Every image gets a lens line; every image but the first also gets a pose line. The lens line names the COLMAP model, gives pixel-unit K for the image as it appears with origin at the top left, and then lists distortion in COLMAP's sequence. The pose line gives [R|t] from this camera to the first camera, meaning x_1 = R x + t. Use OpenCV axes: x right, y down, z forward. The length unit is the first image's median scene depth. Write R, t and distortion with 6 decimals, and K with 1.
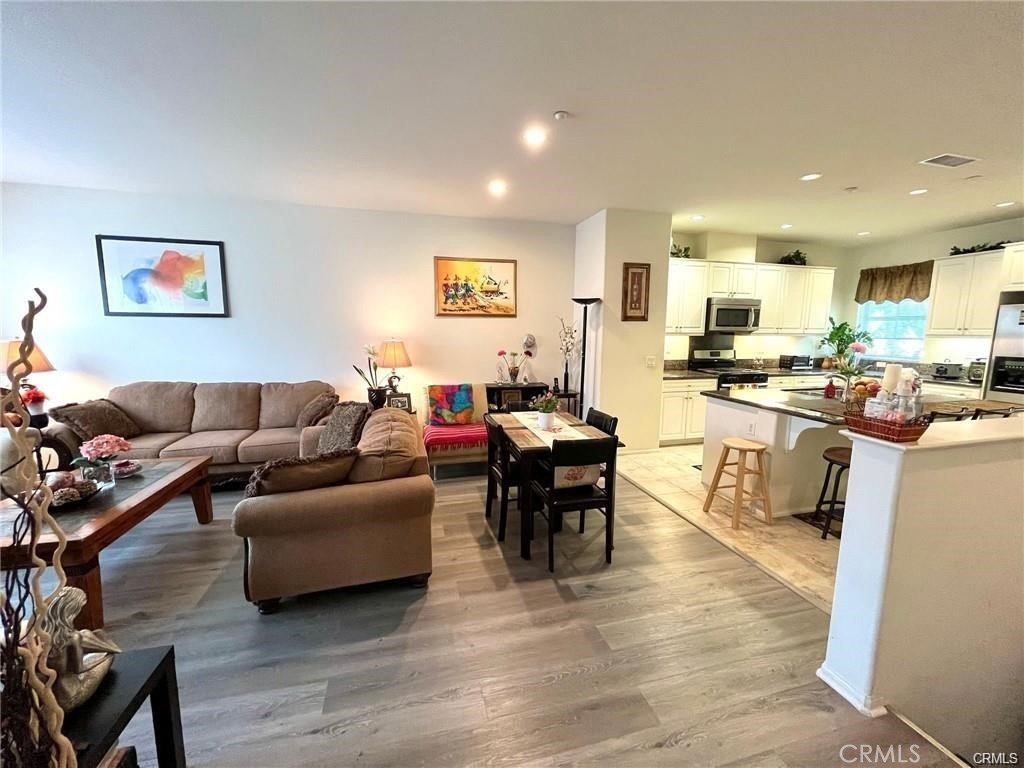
lens RADIAL K [[412.4, 0, 512.8], [0, 412.4, 386.7], [0, 0, 1]] dist [-0.003823, -0.000399]
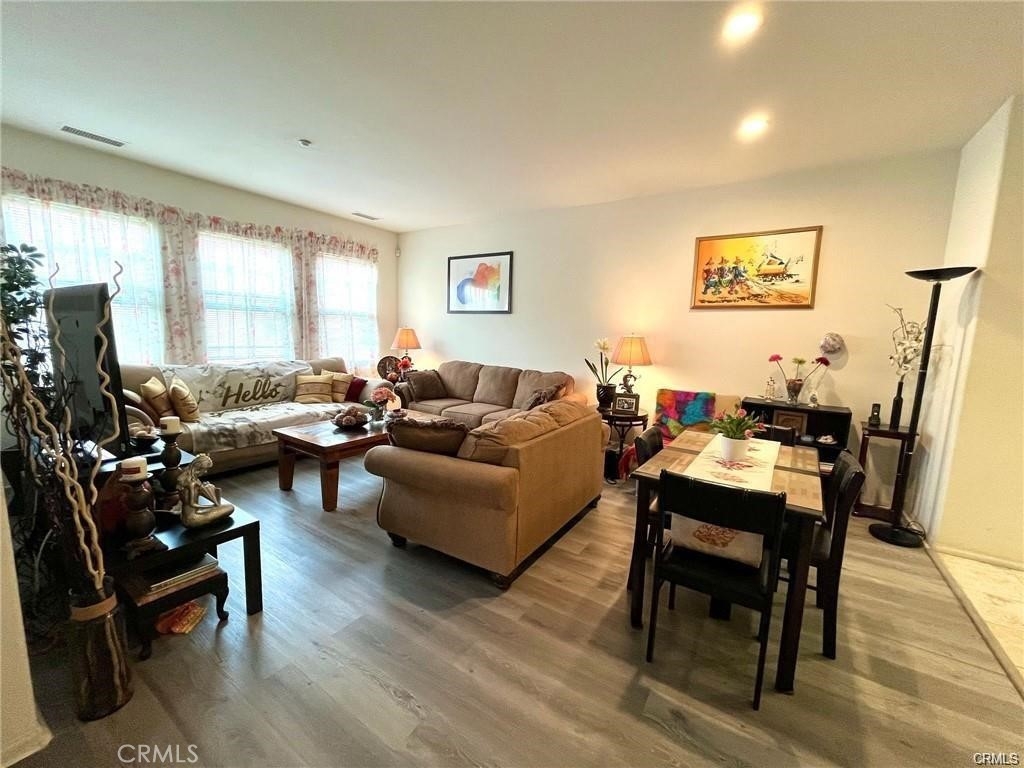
lens RADIAL K [[412.4, 0, 512.4], [0, 412.4, 387.0], [0, 0, 1]] dist [-0.003823, -0.000399]
pose [[0.664630, 0.112465, -0.738660, 0.205935], [-0.126856, 0.991239, 0.036779, 0.000953], [0.736325, 0.069259, 0.673074, 0.176296]]
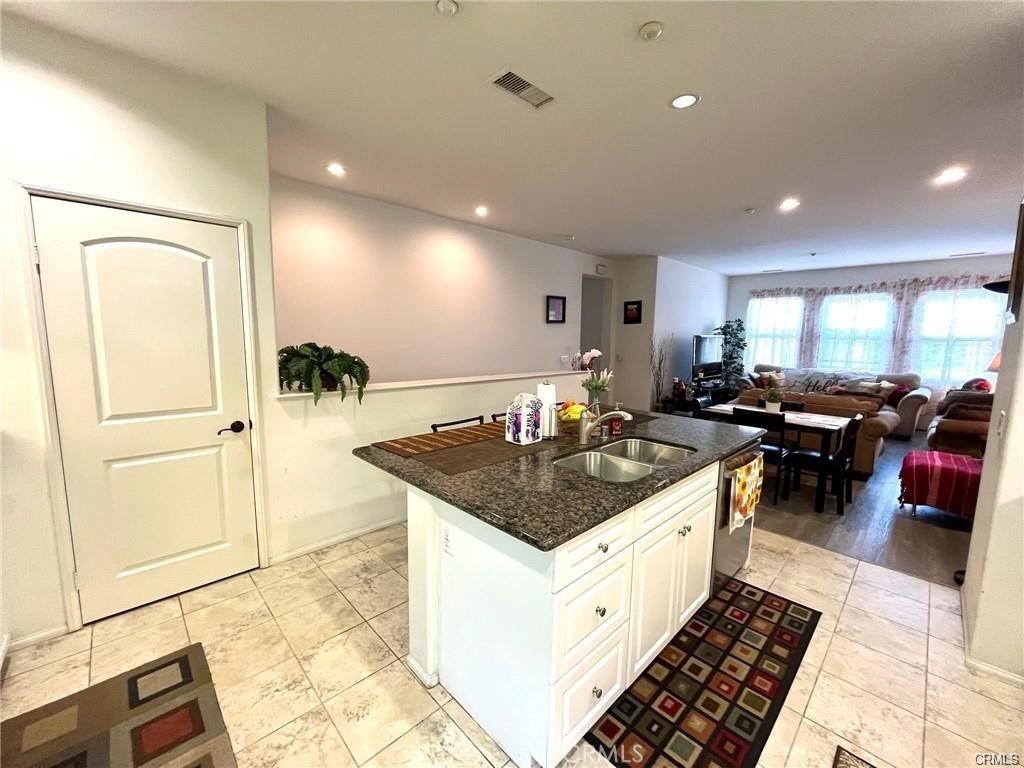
lens RADIAL K [[412.4, 0, 512.1], [0, 412.4, 386.1], [0, 0, 1]] dist [-0.003823, -0.000399]
pose [[-0.875240, 0.039440, -0.482079, 0.905628], [-0.087725, 0.967198, 0.238397, -0.143594], [0.475668, 0.250945, -0.843070, 1.072269]]
